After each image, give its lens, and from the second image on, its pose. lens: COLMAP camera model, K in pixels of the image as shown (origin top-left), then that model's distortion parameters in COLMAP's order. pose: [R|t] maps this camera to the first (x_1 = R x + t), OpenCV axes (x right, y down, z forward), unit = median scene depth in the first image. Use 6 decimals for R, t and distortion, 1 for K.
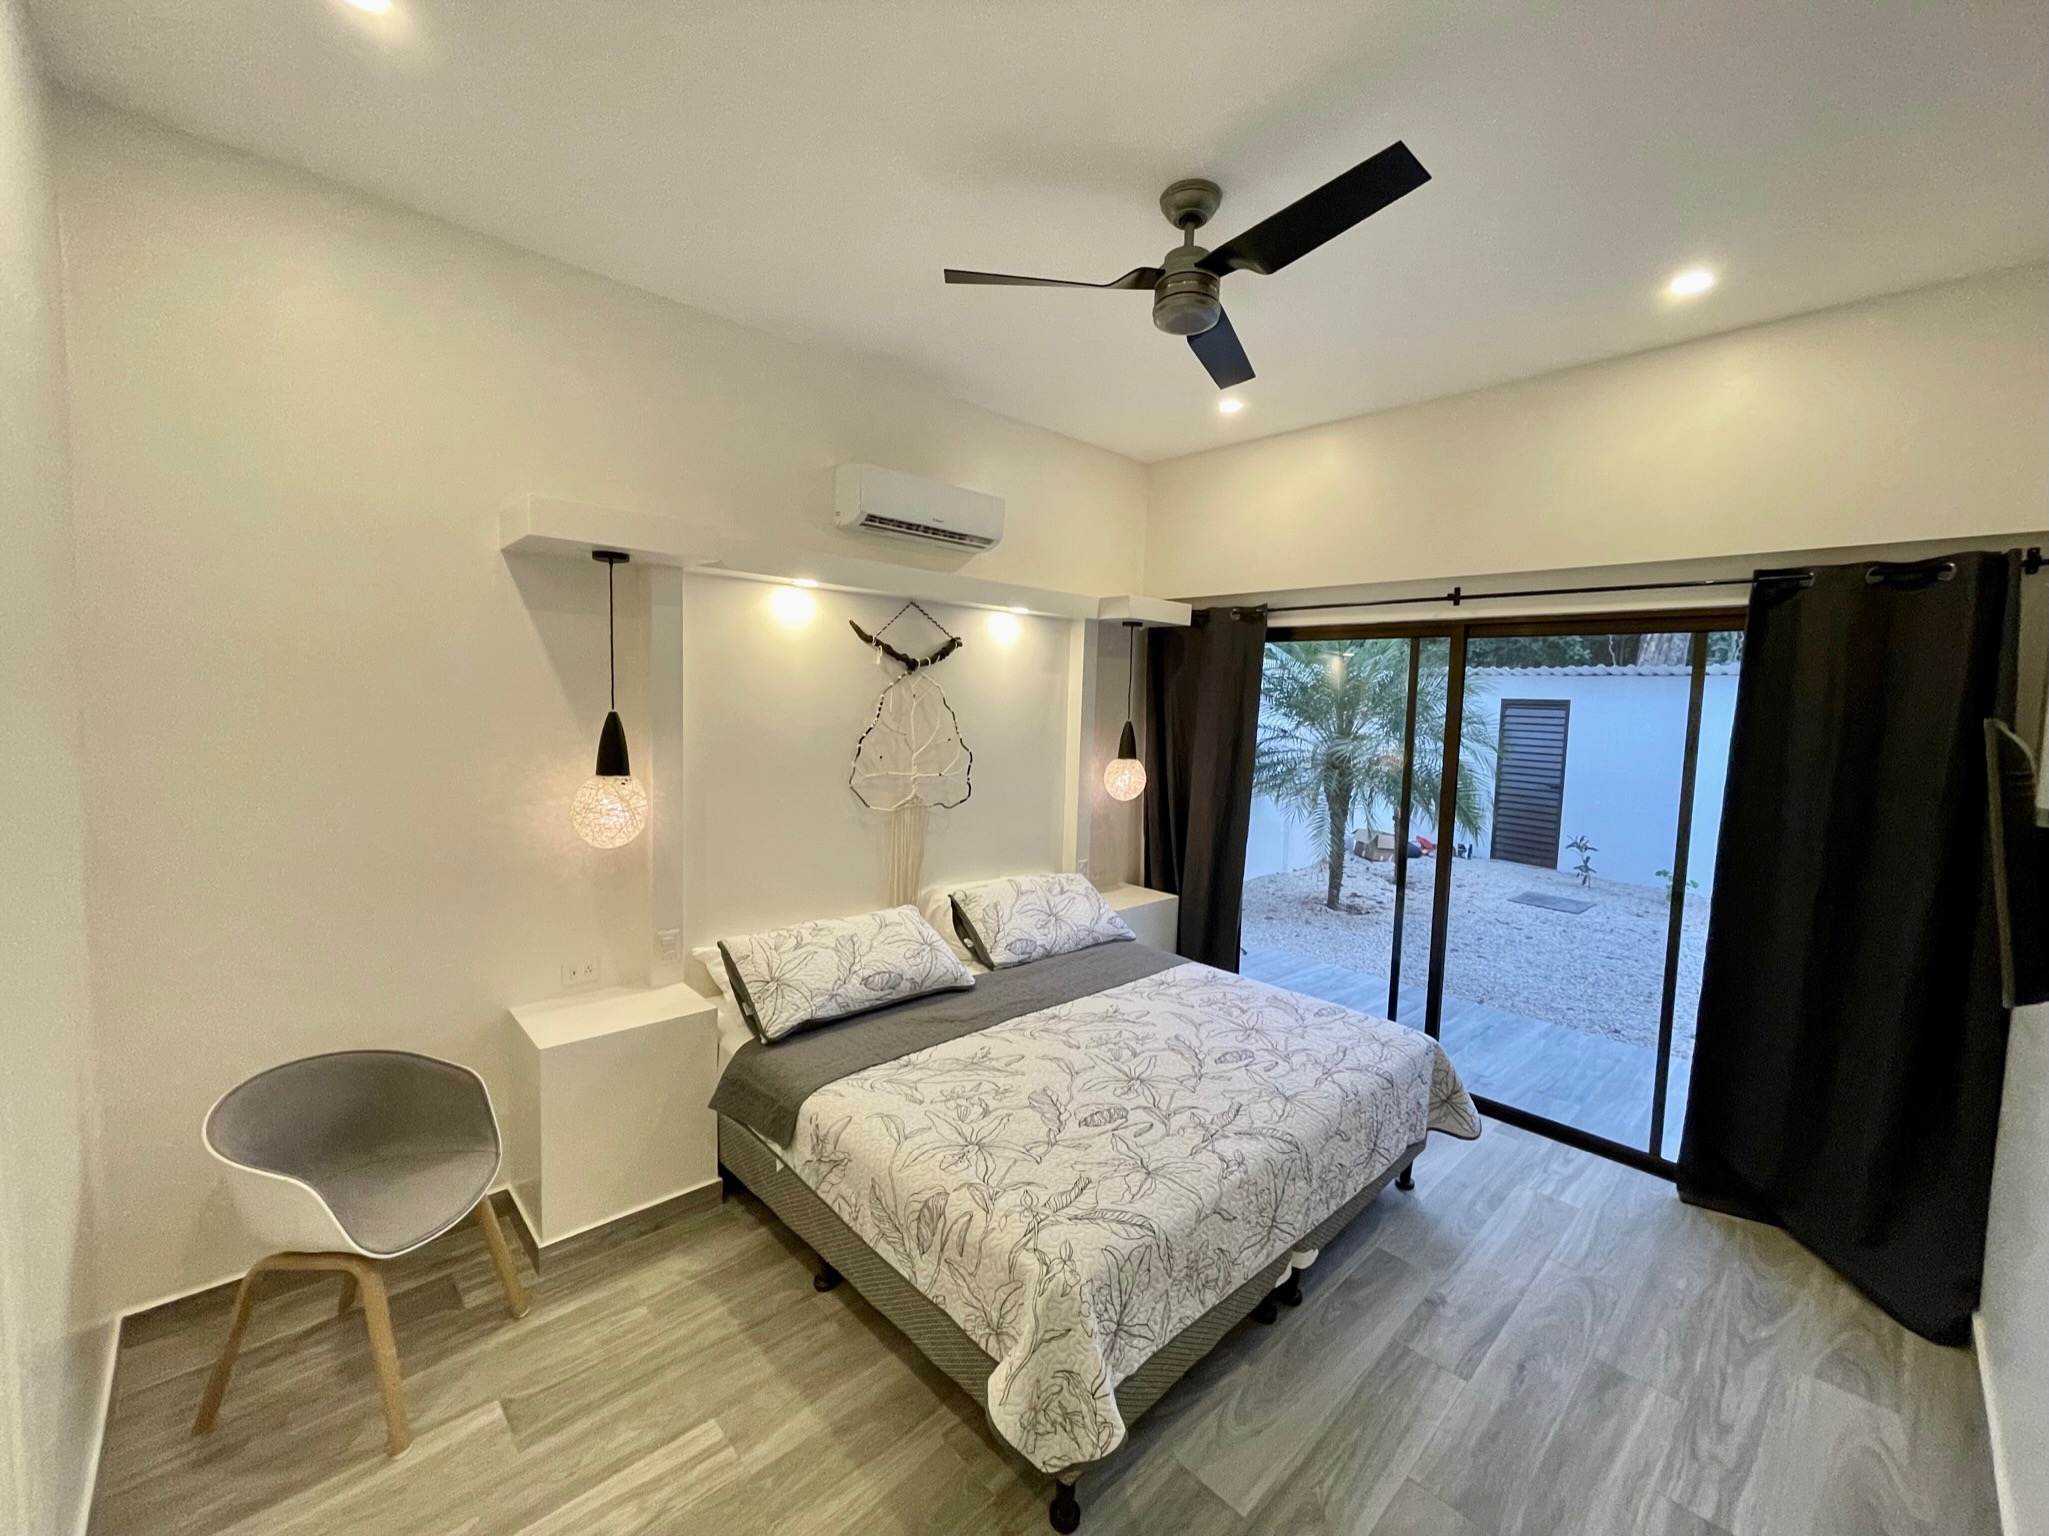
lens RADIAL K [[828.0, 0, 1024.5], [0, 828.0, 768.0], [0, 0, 1]] dist [0.002196, -0.000039]
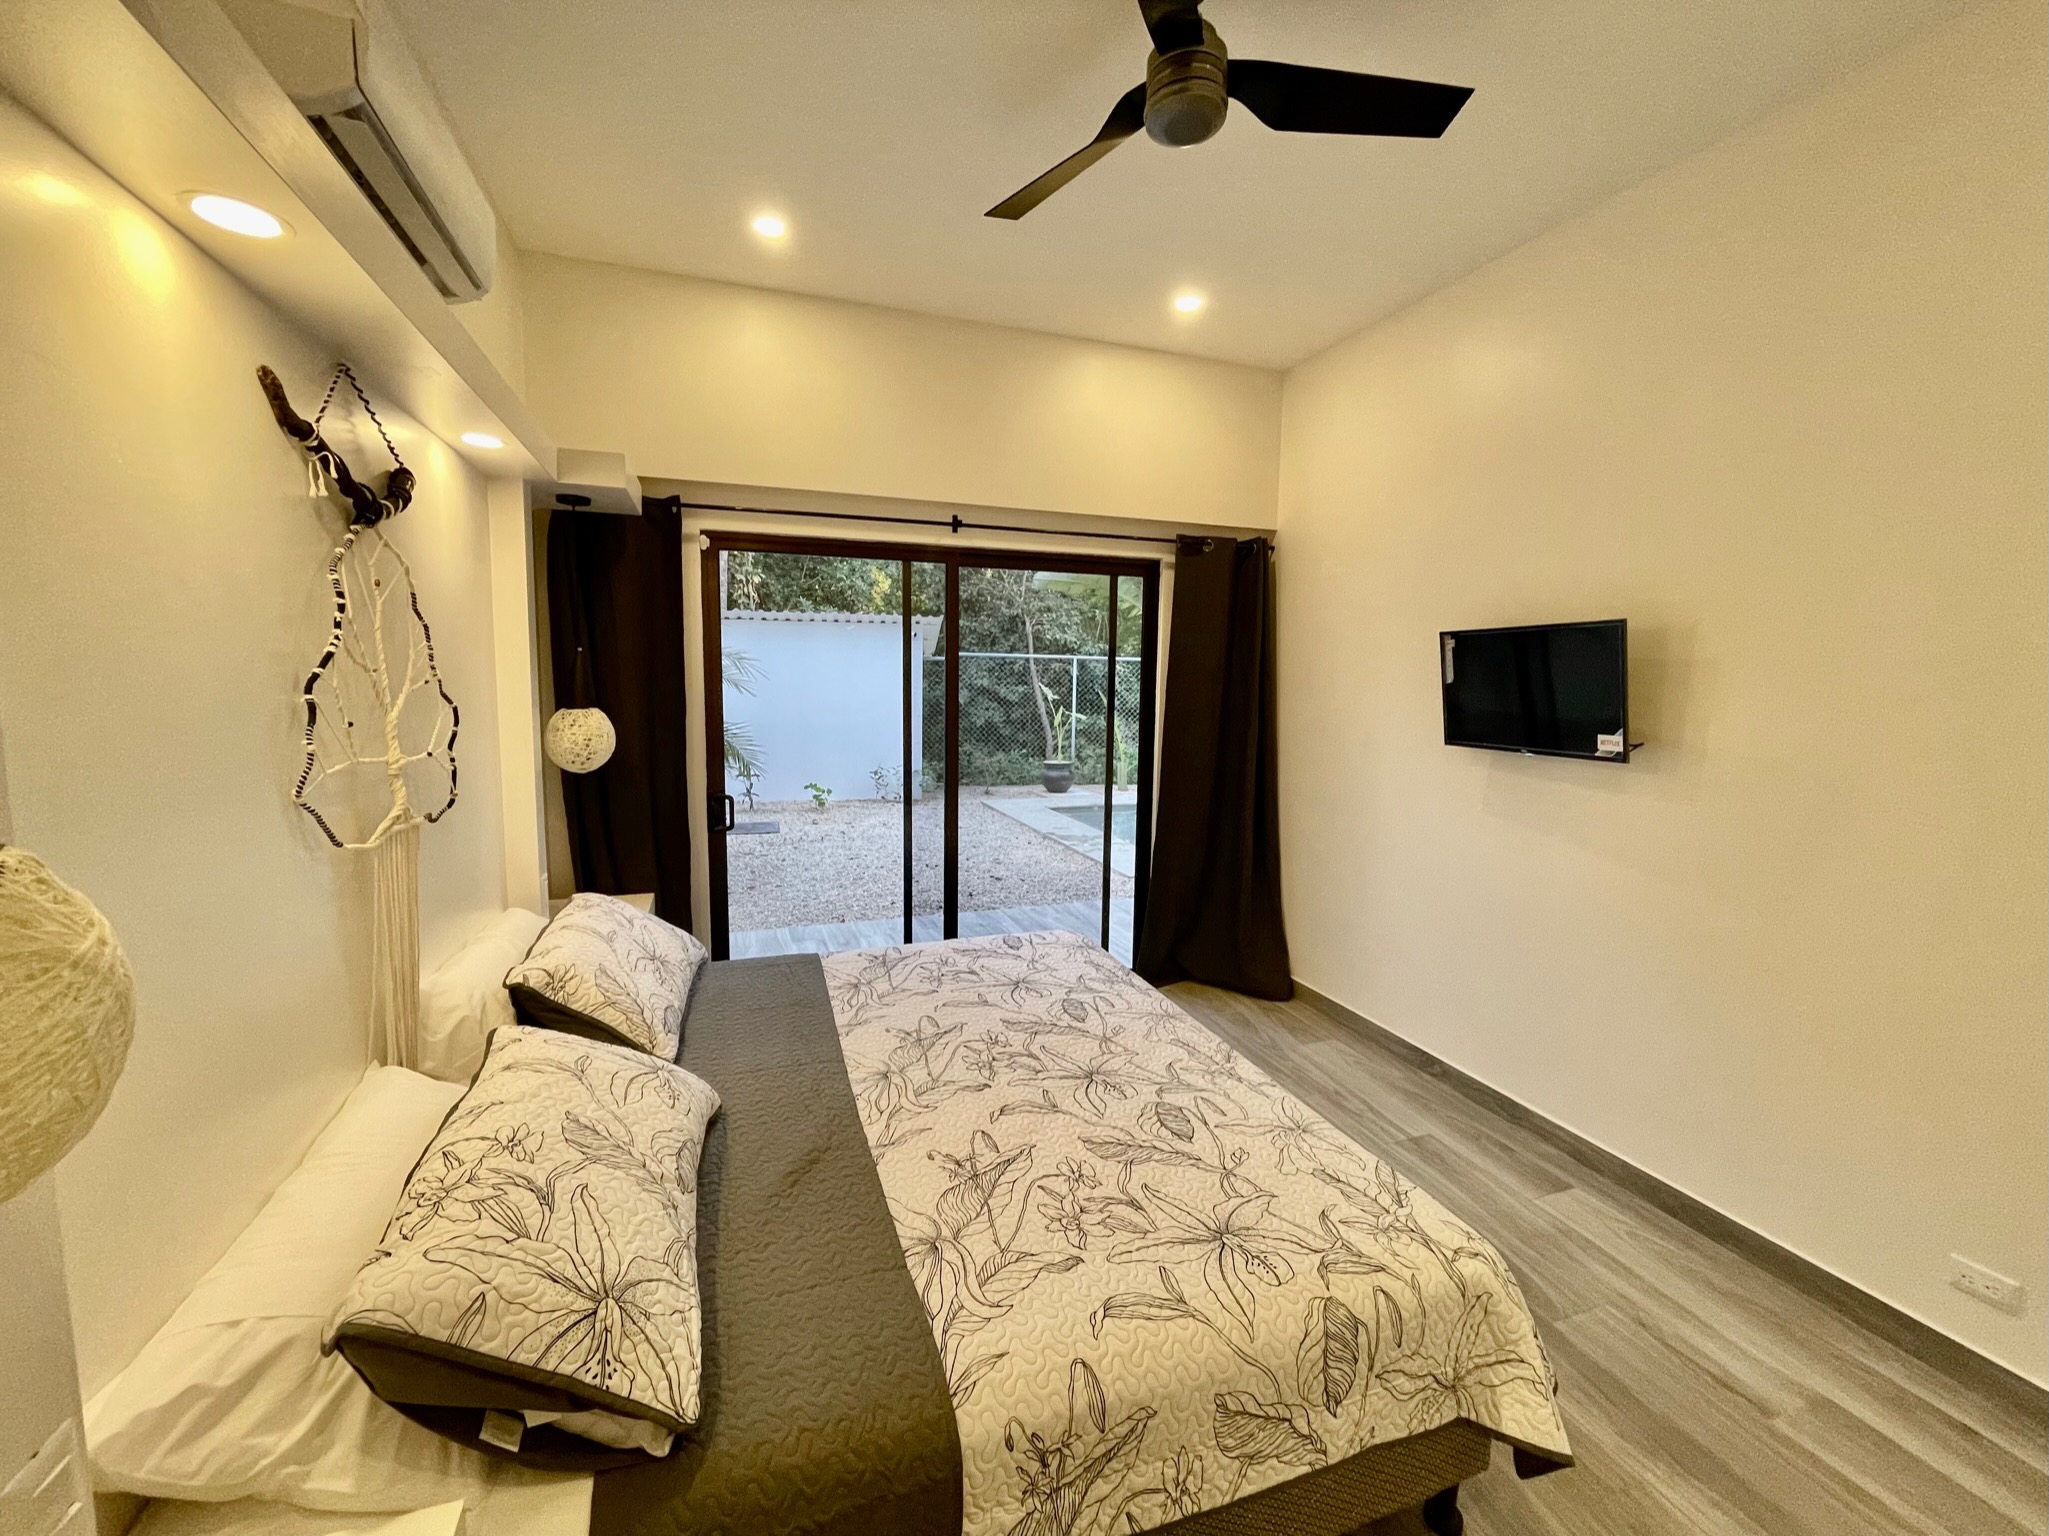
lens RADIAL K [[823.4, 0, 1024.5], [0, 823.4, 768.0], [0, 0, 1]] dist [-0.008788, -0.000048]
pose [[0.410322, -0.130446, 0.902563, -0.541769], [0.077786, 0.991116, 0.107882, -0.012522], [-0.908617, 0.025941, 0.416823, 0.670943]]
